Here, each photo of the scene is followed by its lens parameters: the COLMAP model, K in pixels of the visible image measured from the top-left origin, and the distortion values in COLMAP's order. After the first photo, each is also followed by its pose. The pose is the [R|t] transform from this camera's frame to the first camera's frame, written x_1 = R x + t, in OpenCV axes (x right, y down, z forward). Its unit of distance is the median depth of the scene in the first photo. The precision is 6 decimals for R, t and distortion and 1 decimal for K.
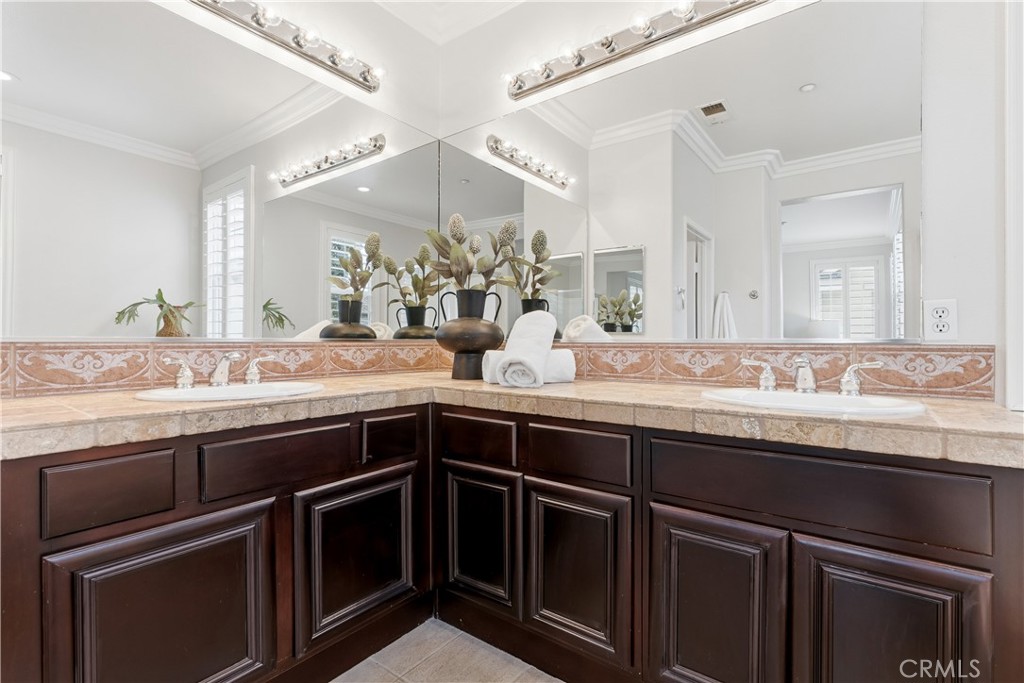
lens RADIAL K [[463.7, 0, 523.7], [0, 463.7, 346.1], [0, 0, 1]] dist [-0.002306, 0.000093]
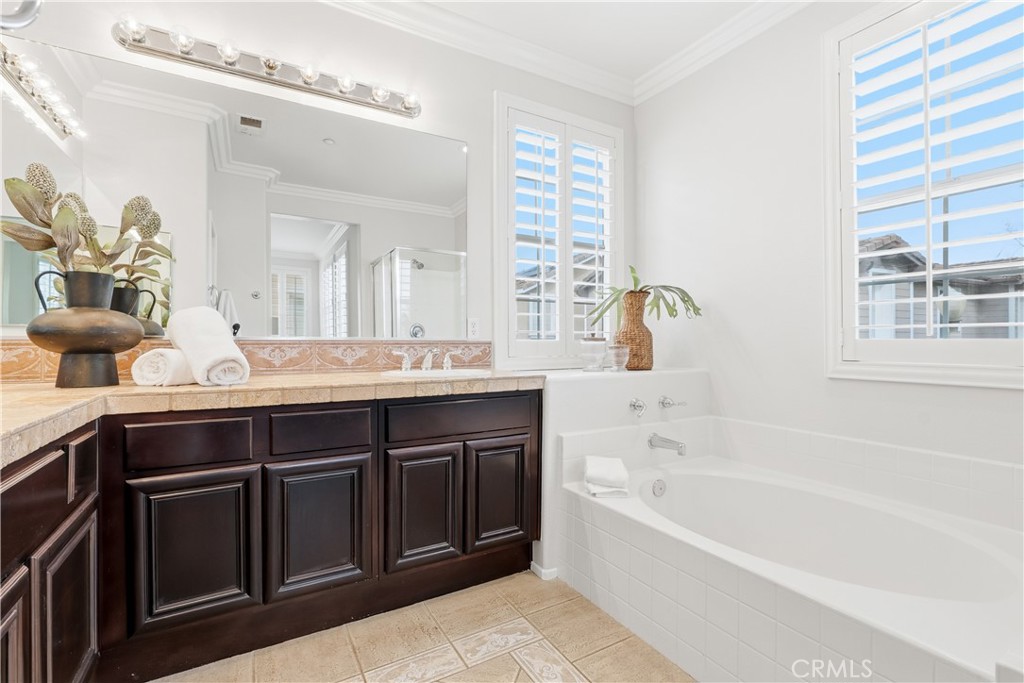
lens RADIAL K [[461.1, 0, 516.5], [0, 461.1, 338.5], [0, 0, 1]] dist [-0.006926, 0.000860]
pose [[0.395419, 0.004414, 0.918490, -0.658061], [0.006805, 0.999947, -0.007735, 0.001817], [-0.918475, 0.009309, 0.395368, 0.046084]]
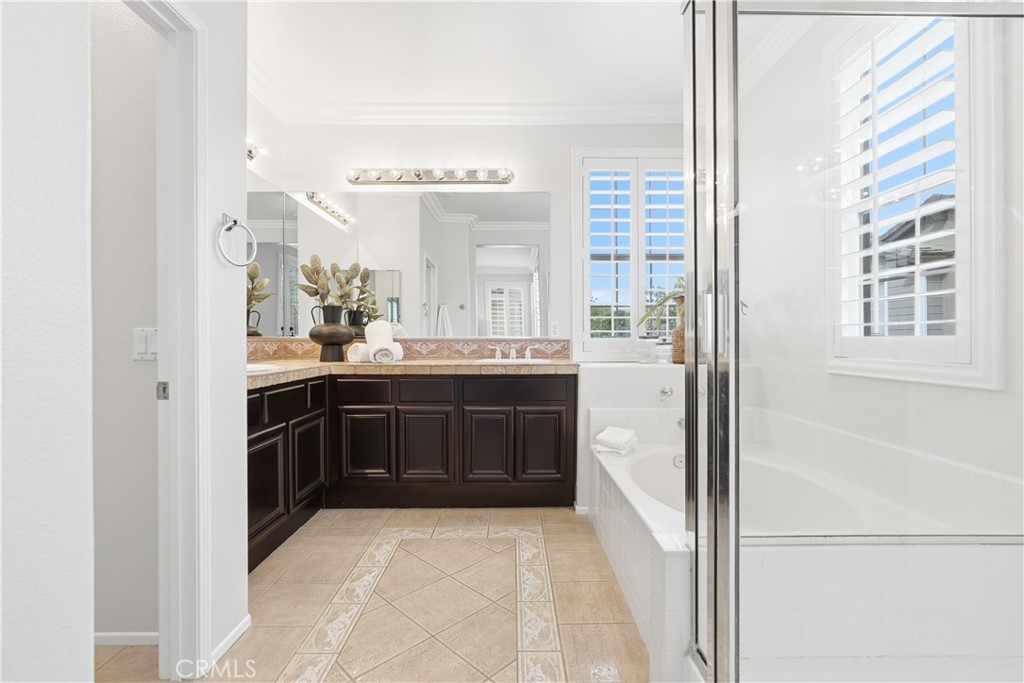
lens RADIAL K [[461.1, 0, 516.5], [0, 461.1, 338.5], [0, 0, 1]] dist [-0.006926, 0.000860]
pose [[0.798598, -0.002196, 0.601861, -0.683019], [0.007106, 0.999958, -0.005781, 0.006231], [-0.601823, 0.008894, 0.798580, -0.770871]]
